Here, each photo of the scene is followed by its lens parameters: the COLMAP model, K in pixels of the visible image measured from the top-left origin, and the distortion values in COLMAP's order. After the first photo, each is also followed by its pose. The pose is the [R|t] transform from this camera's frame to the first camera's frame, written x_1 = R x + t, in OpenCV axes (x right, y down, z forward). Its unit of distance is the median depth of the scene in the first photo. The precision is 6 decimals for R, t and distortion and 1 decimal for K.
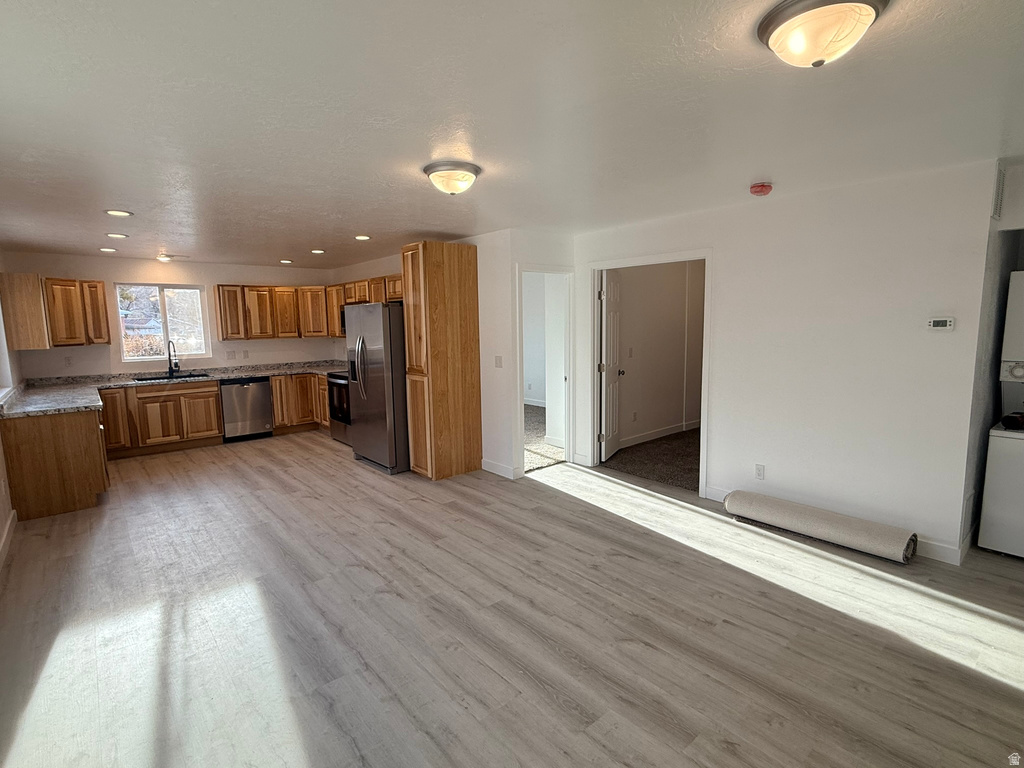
lens RADIAL K [[510.0, 0, 509.2], [0, 510.0, 383.4], [0, 0, 1]] dist [0.006730, 0.001361]
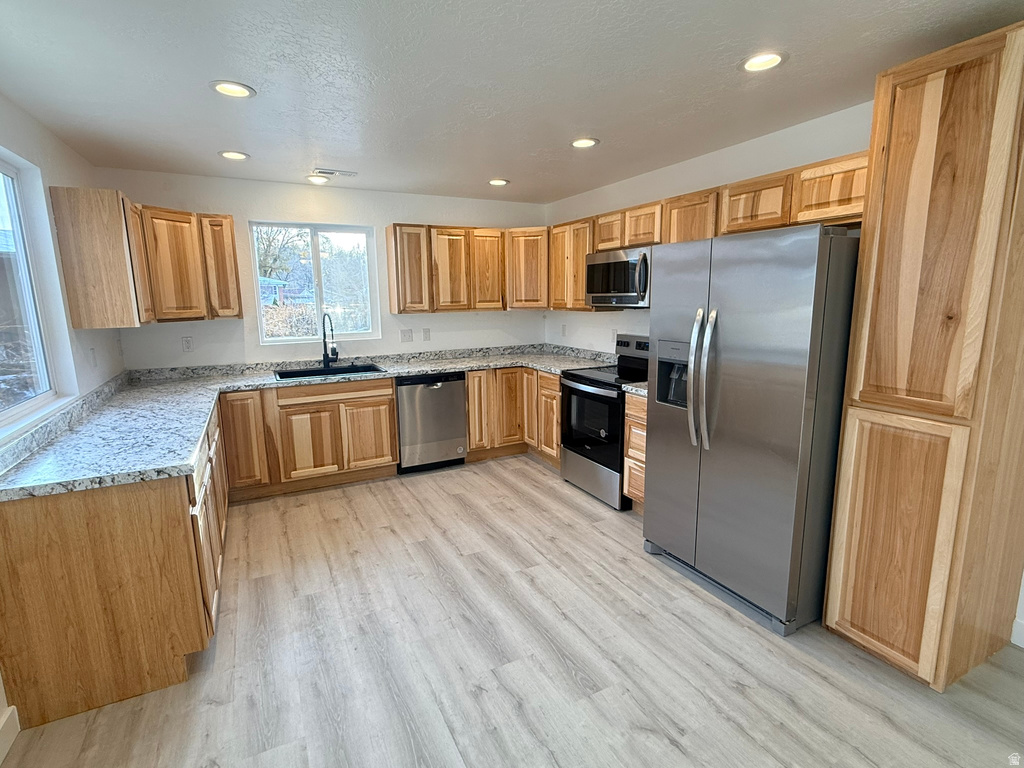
lens RADIAL K [[510.0, 0, 511.6], [0, 510.0, 380.5], [0, 0, 1]] dist [0.006730, 0.001361]
pose [[0.974435, 0.041582, -0.220789, -0.302507], [-0.030414, 0.998091, 0.053746, -0.042031], [0.222602, -0.045657, 0.973840, 0.442139]]
